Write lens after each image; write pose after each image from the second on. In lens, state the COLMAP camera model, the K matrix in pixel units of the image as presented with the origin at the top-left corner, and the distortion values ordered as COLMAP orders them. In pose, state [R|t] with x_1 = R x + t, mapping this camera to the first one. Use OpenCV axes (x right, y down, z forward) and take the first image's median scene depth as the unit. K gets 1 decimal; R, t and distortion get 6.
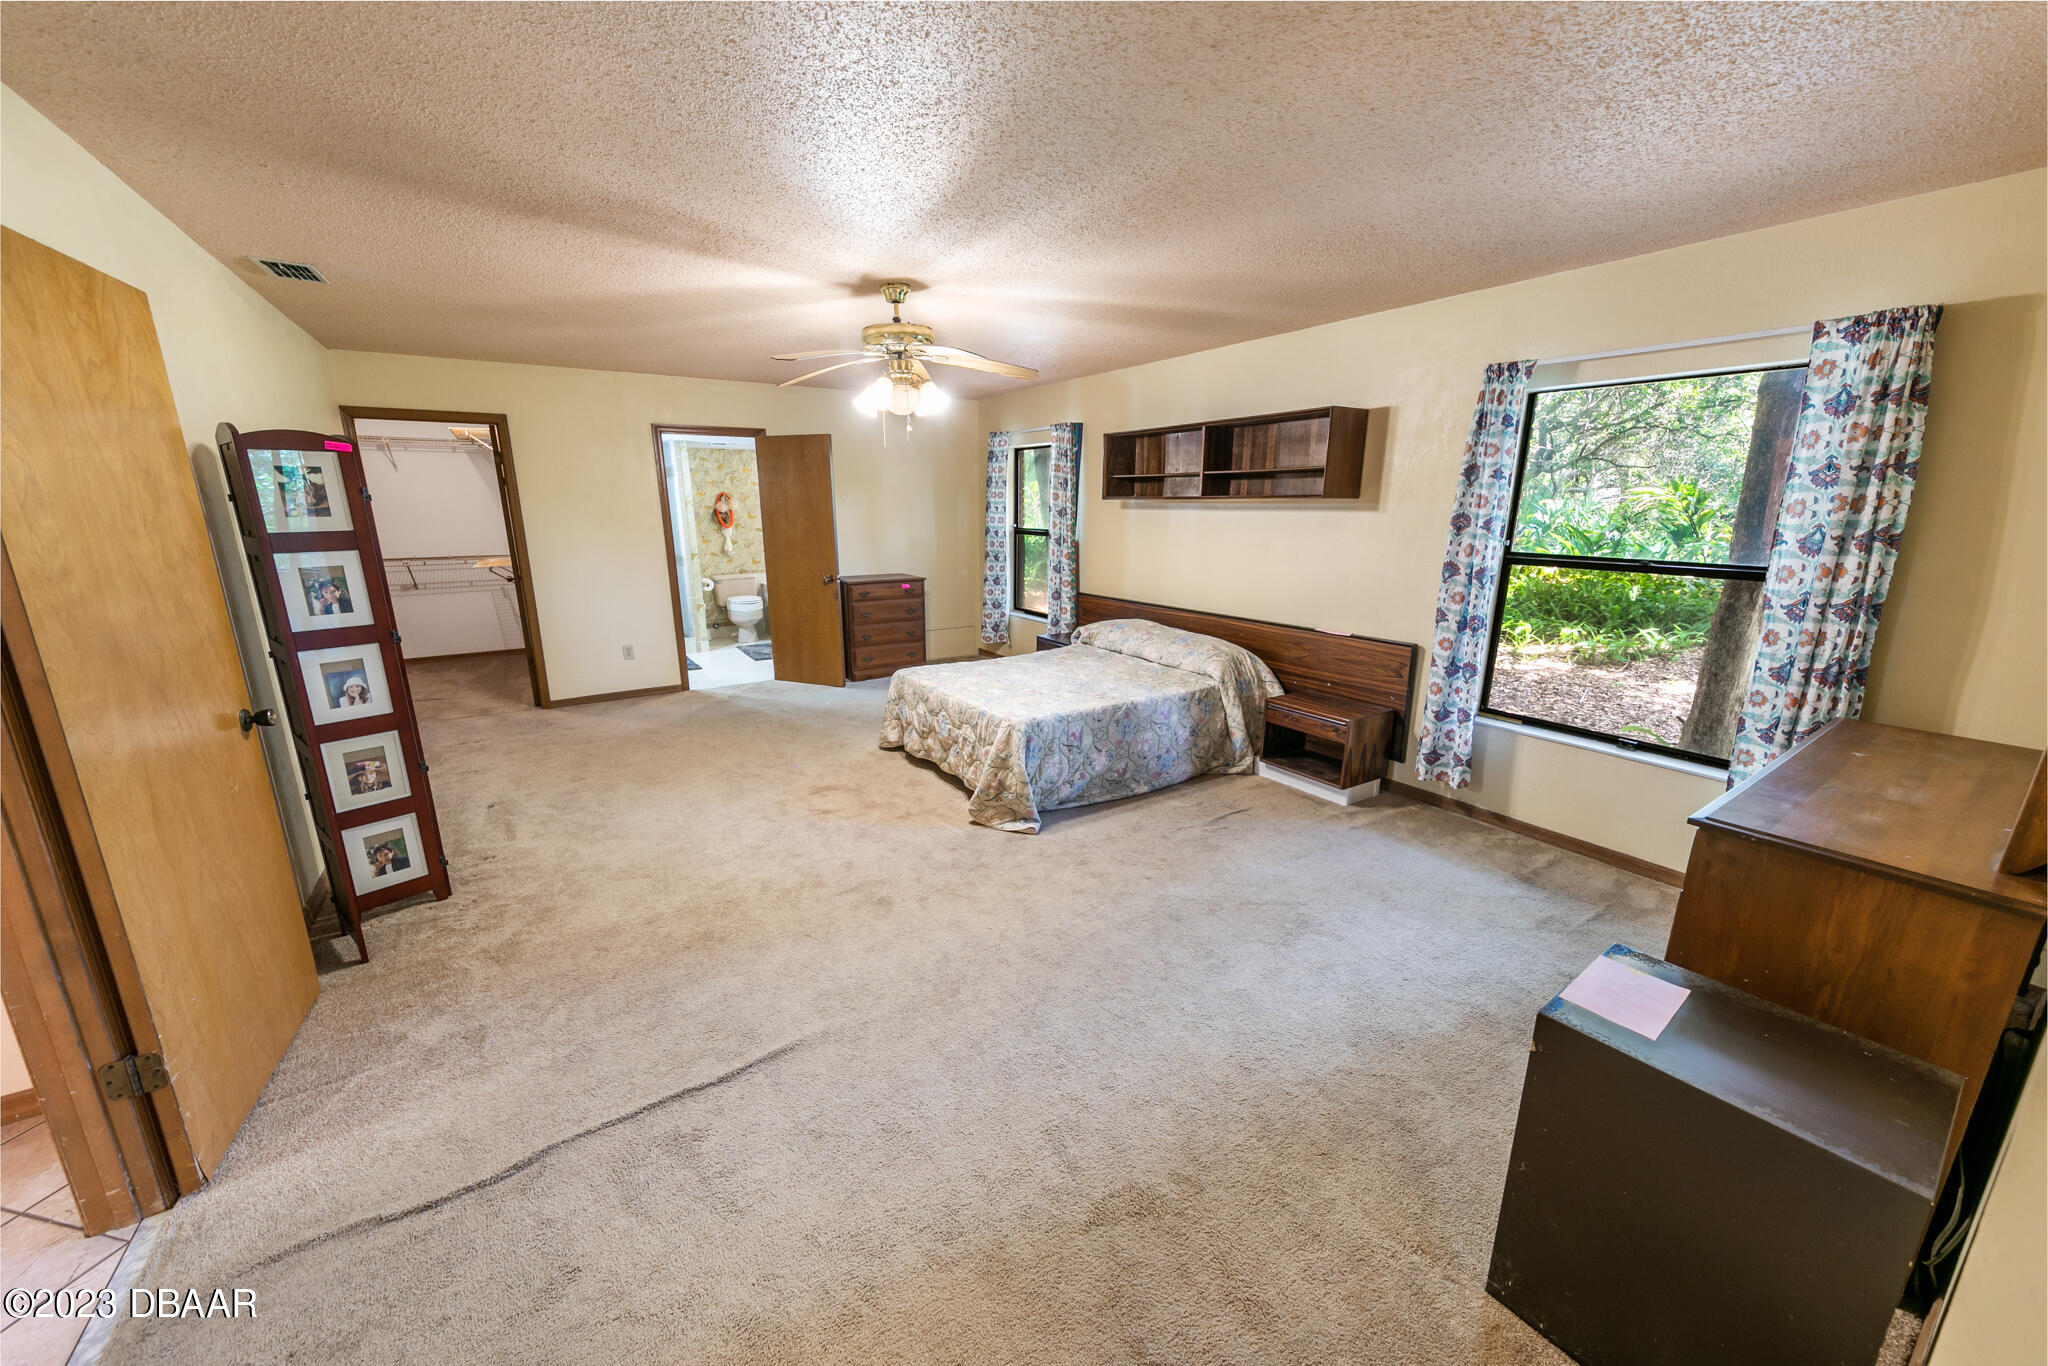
lens RADIAL K [[749.0, 0, 1014.8], [0, 749.0, 685.9], [0, 0, 1]] dist [0.001838, -0.000161]
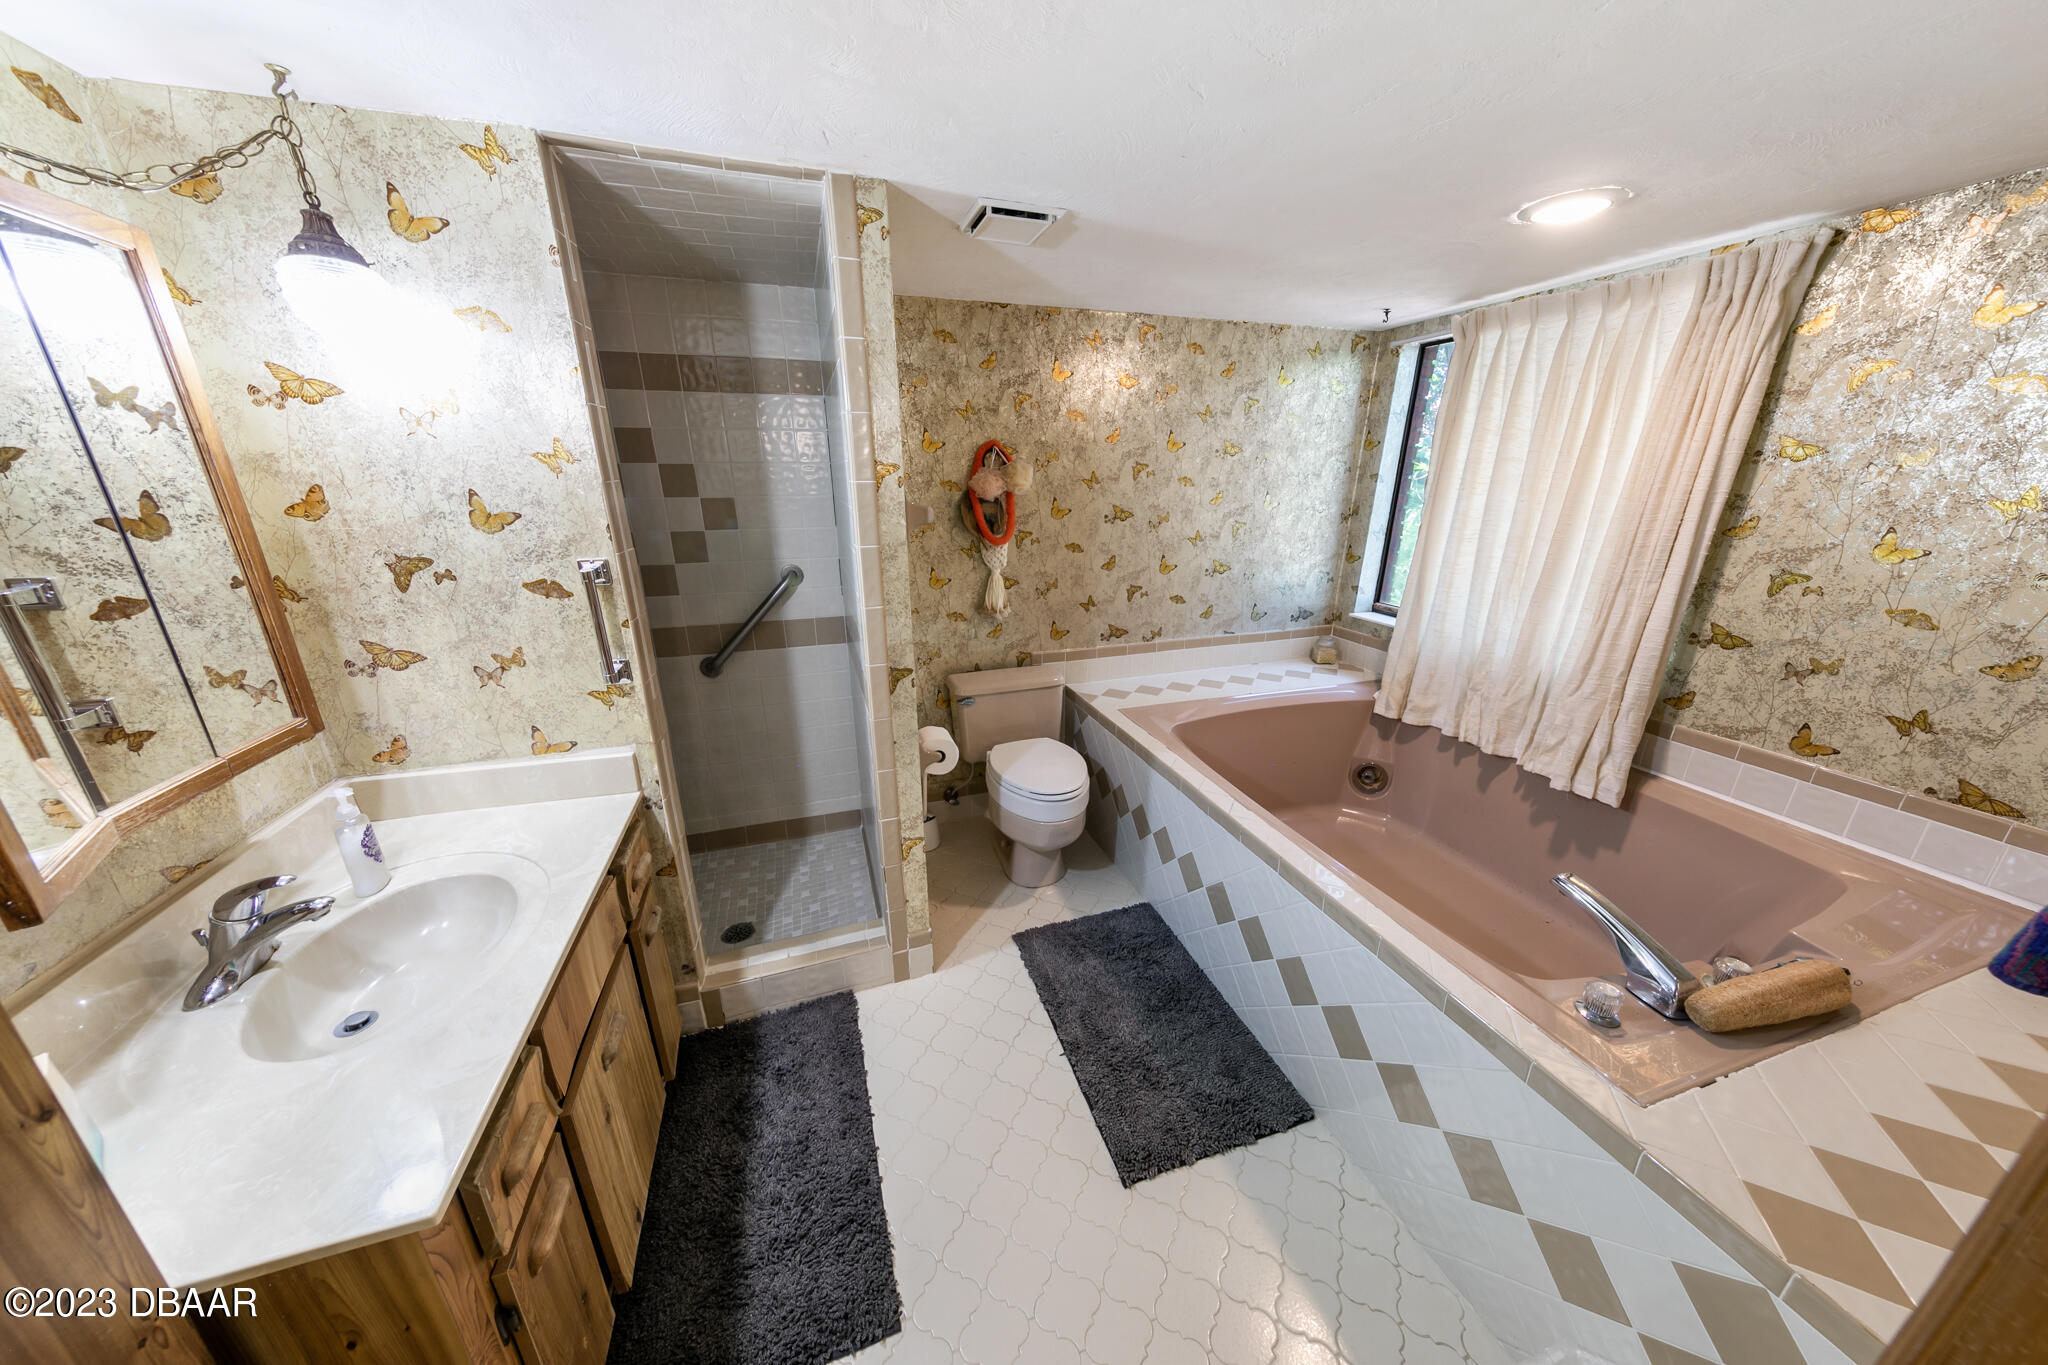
lens RADIAL K [[649.8, 0, 1021.1], [0, 649.8, 679.7], [0, 0, 1]] dist [0.004583, -0.000237]
pose [[0.964017, 0.092566, -0.249205, -0.290962], [-0.071664, 0.993205, 0.091700, -0.176784], [0.256000, -0.070541, 0.964100, 0.704618]]
